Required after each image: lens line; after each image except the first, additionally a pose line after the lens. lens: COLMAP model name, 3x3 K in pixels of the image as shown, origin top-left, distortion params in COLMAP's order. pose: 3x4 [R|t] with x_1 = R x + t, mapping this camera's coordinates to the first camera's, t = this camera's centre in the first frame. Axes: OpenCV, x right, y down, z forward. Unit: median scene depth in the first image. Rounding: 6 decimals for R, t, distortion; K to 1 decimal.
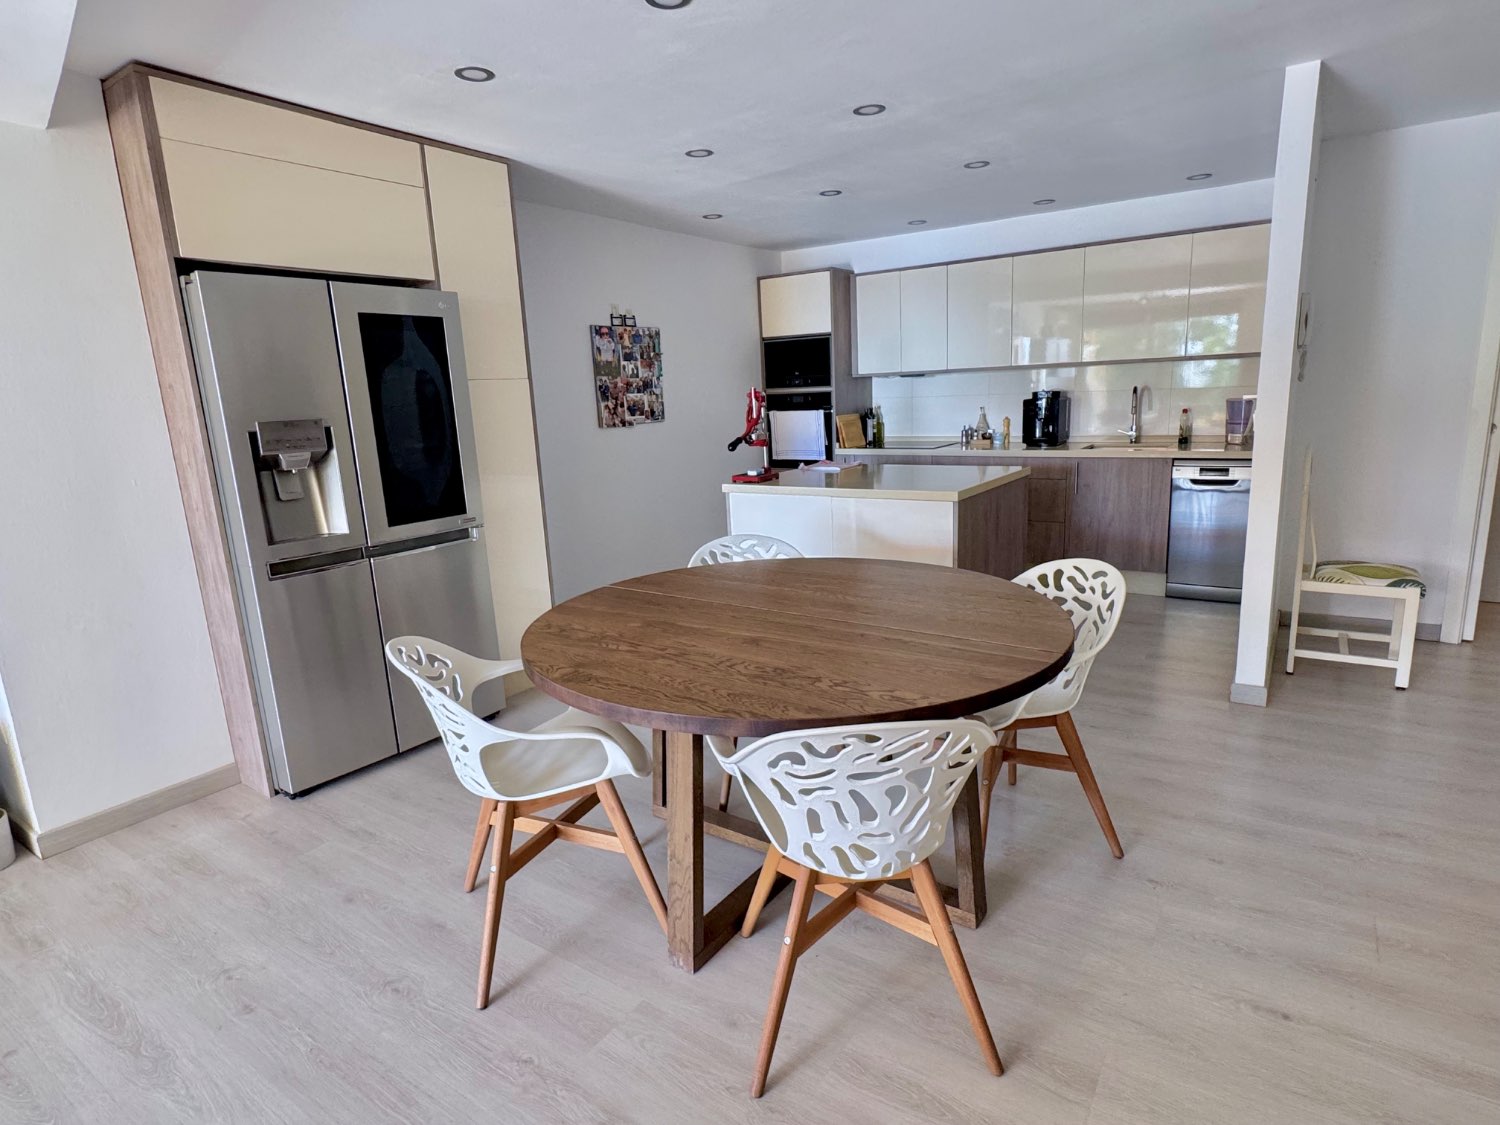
lens RADIAL K [[809.4, 0, 756.6], [0, 809.4, 562.8], [0, 0, 1]] dist [-0.002189, -0.000354]
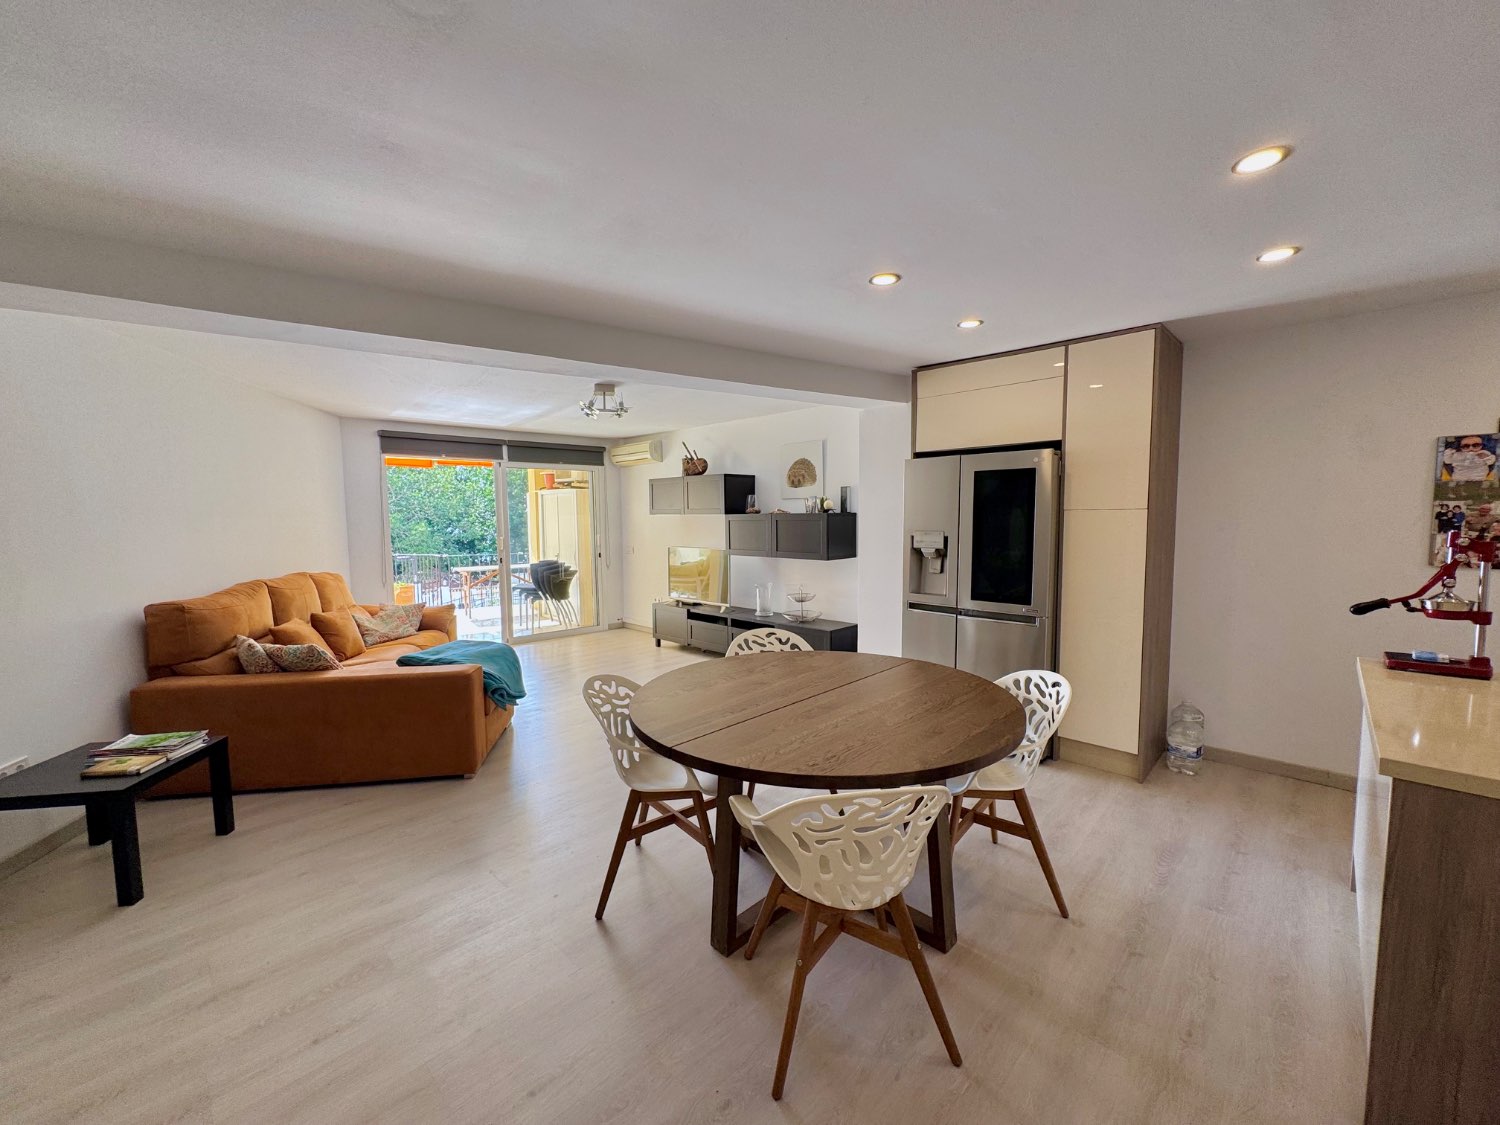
lens RADIAL K [[595.6, 0, 750.0], [0, 595.6, 562.5], [0, 0, 1]] dist [-0.003650, 0.000316]
pose [[-0.170752, 0.125358, -0.977307, 0.478706], [-0.189368, 0.969208, 0.157405, -0.136192], [0.966945, 0.211948, -0.141756, 0.449038]]
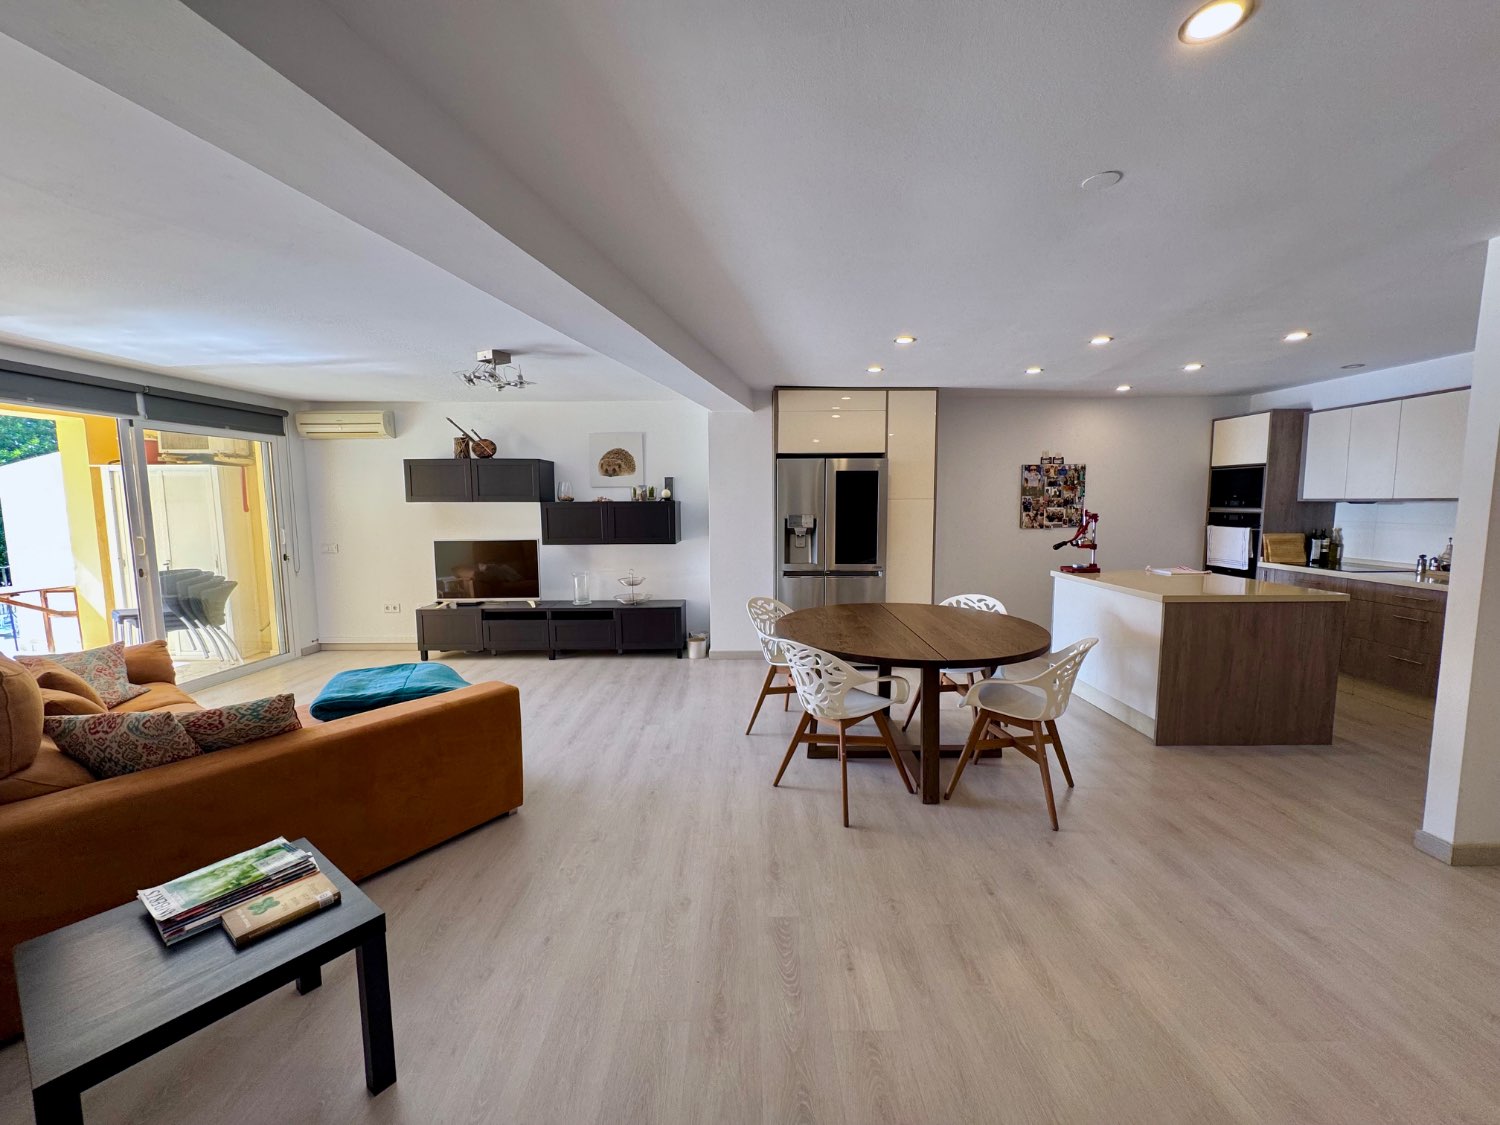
lens RADIAL K [[595.6, 0, 750.0], [0, 595.6, 562.5], [0, 0, 1]] dist [-0.003650, 0.000316]
pose [[0.567779, 0.124160, -0.813763, 0.463123], [-0.191332, 0.981391, 0.016240, -0.018606], [0.800637, 0.146478, 0.580969, -0.088996]]
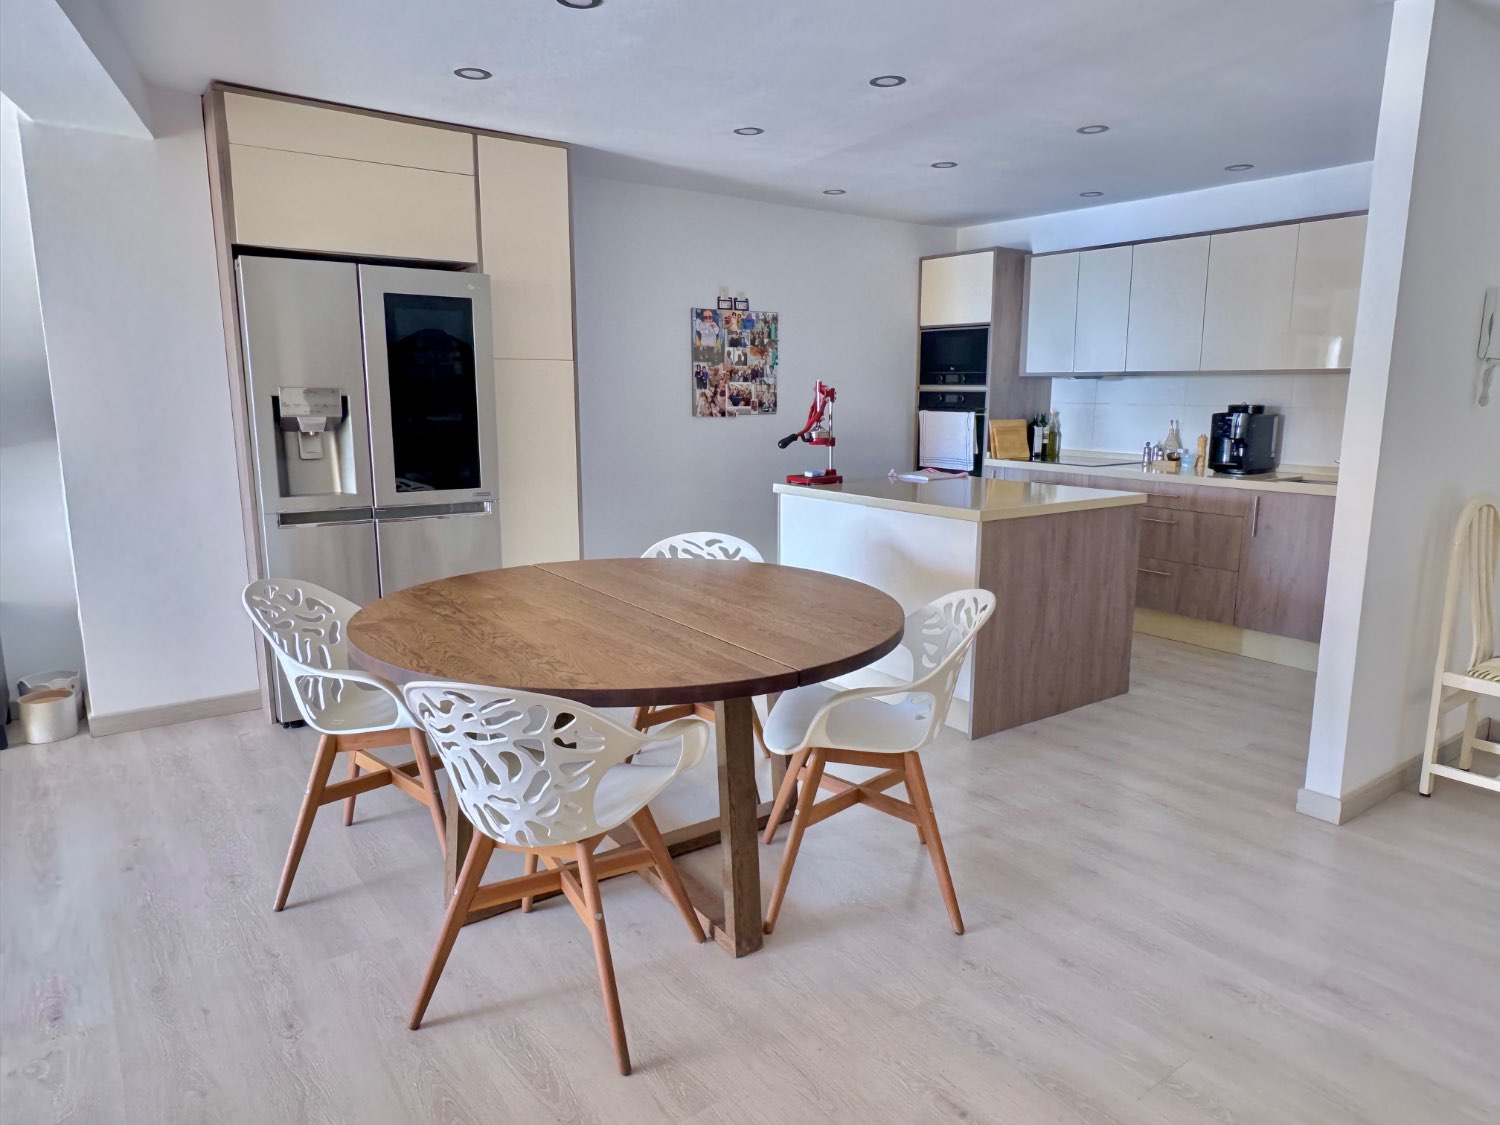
lens RADIAL K [[956.1, 0, 757.4], [0, 956.1, 567.2], [0, 0, 1]] dist [-0.003368, 0.000172]
pose [[0.941760, 0.109151, -0.318080, 0.251417], [-0.115252, 0.993336, -0.000366, -0.000316], [0.315920, 0.037004, 0.948064, -0.026199]]
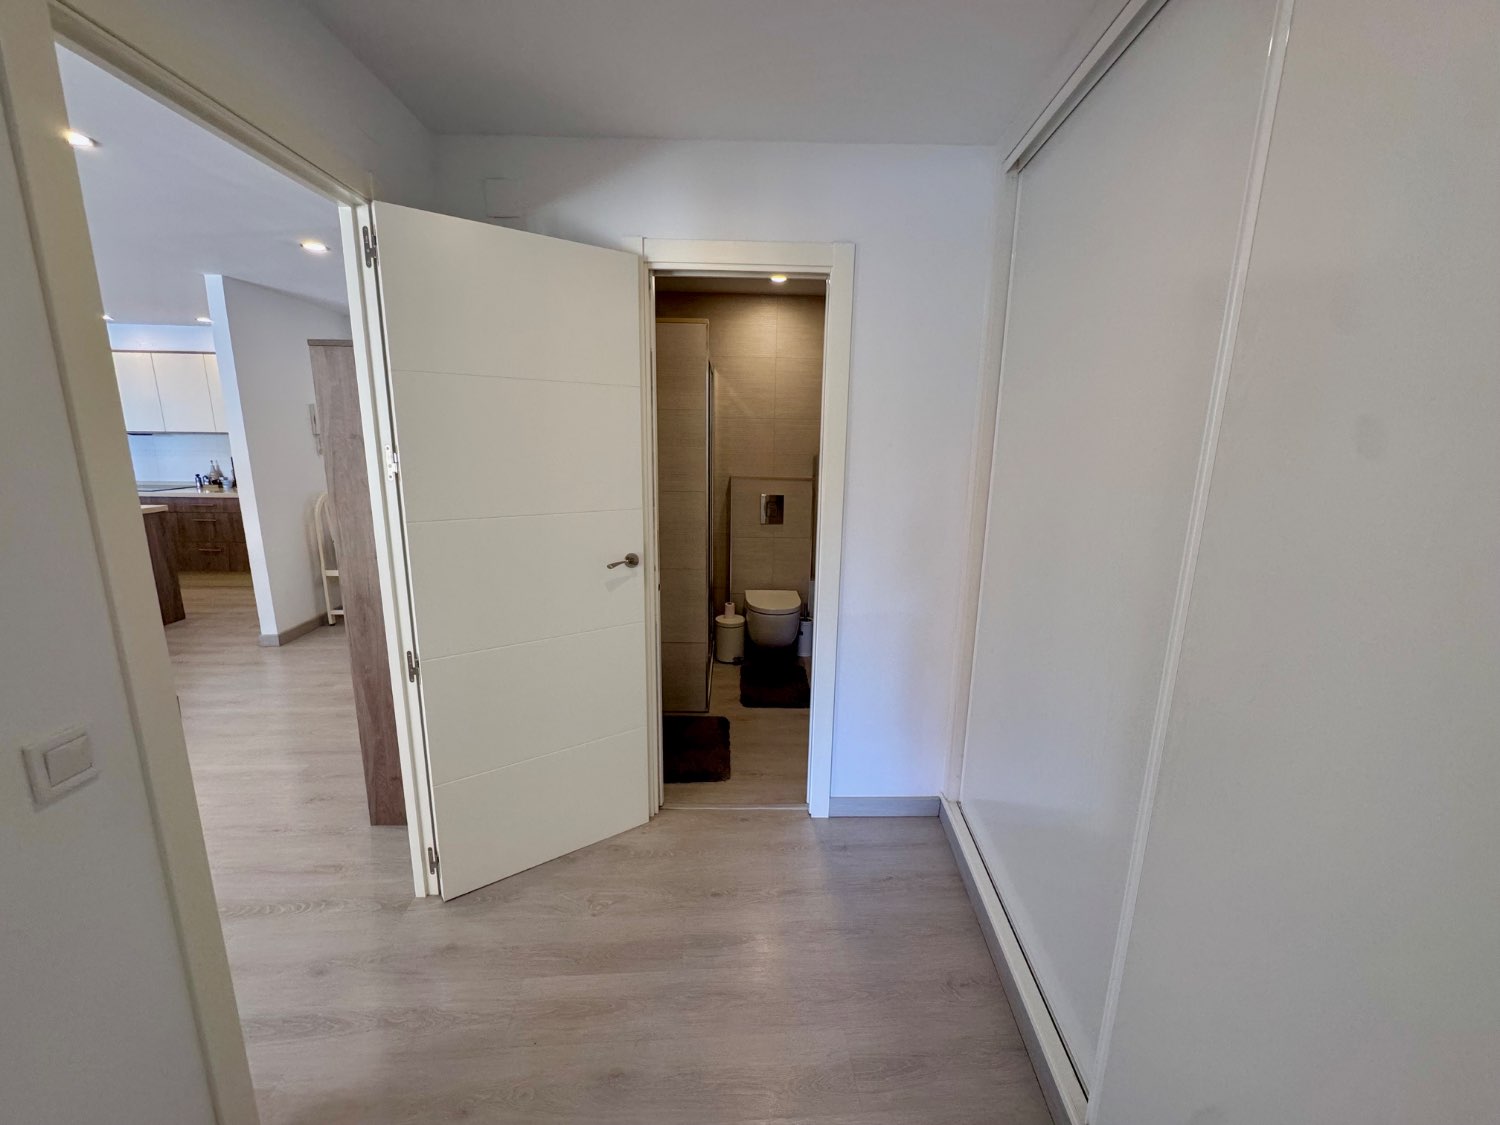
lens RADIAL K [[614.1, 0, 750.0], [0, 614.1, 562.5], [0, 0, 1]] dist [-0.000040, 0.000157]
pose [[0.794950, -0.068327, 0.602815, 0.438817], [0.080142, 0.996757, 0.007293, 0.050024], [-0.601359, 0.042514, 0.797847, -0.421530]]
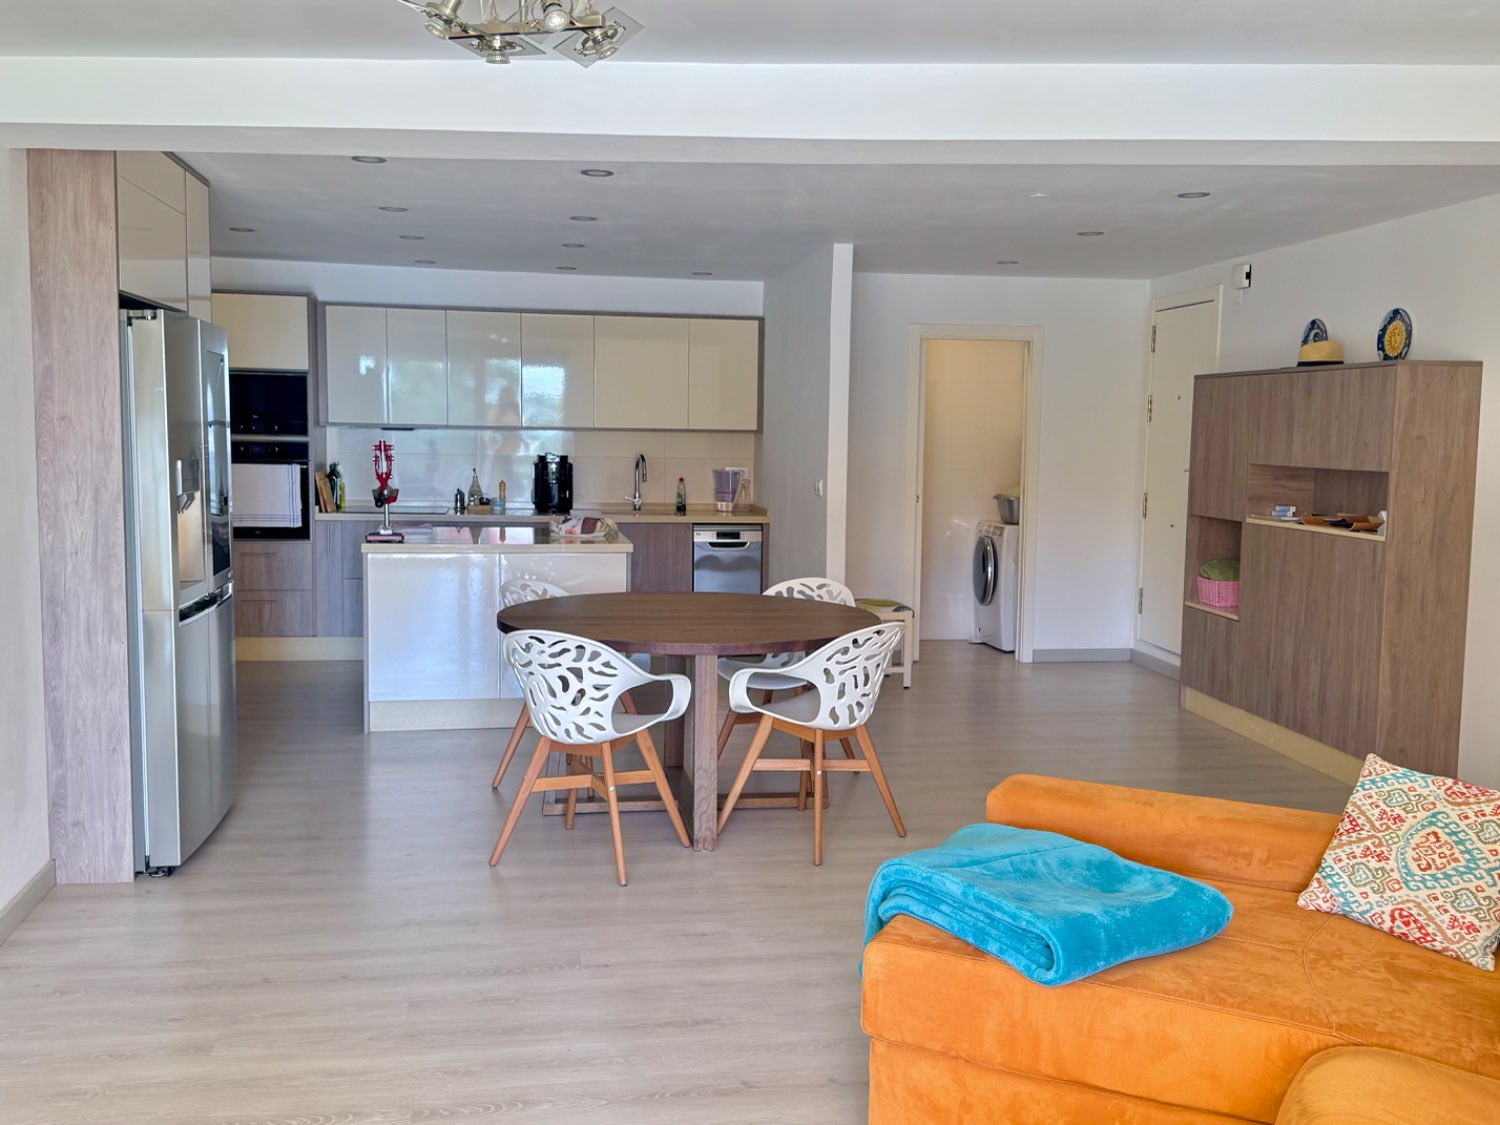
lens RADIAL K [[1441.1, 0, 750.0], [0, 1441.1, 562.5], [0, 0, 1]] dist [0.201771, -0.413173]
pose [[0.715458, -0.011616, 0.698559, -0.745072], [0.099906, 0.991287, -0.085839, 0.090818], [-0.691475, 0.131205, 0.710385, -0.388574]]
